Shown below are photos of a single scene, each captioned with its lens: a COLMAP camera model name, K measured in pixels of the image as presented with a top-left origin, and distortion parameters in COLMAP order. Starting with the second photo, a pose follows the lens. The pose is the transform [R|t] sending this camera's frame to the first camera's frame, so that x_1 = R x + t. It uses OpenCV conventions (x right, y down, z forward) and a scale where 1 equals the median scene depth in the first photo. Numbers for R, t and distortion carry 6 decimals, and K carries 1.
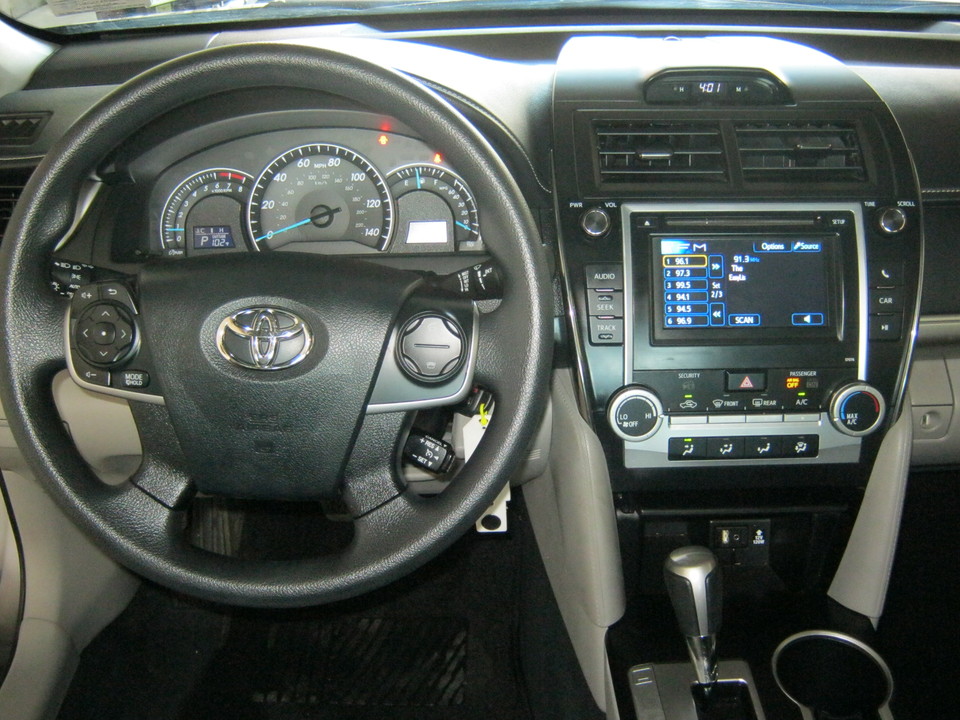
lens RADIAL K [[1132.5, 0, 480.0], [0, 1132.5, 360.0], [0, 0, 1]] dist [-0.084744, 0.044061]
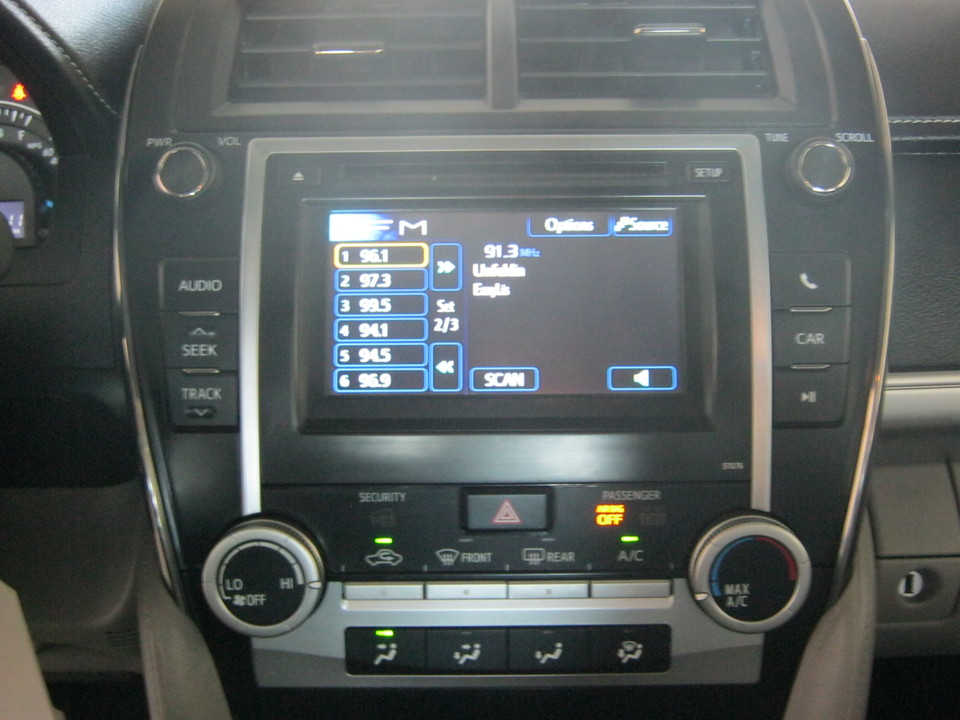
lens RADIAL K [[1132.5, 0, 480.0], [0, 1132.5, 360.0], [0, 0, 1]] dist [-0.084744, 0.044061]
pose [[0.998839, 0.005734, -0.047824, 0.246689], [-0.008747, 0.997974, -0.063020, -0.013701], [0.047366, 0.063365, 0.996866, 0.527516]]
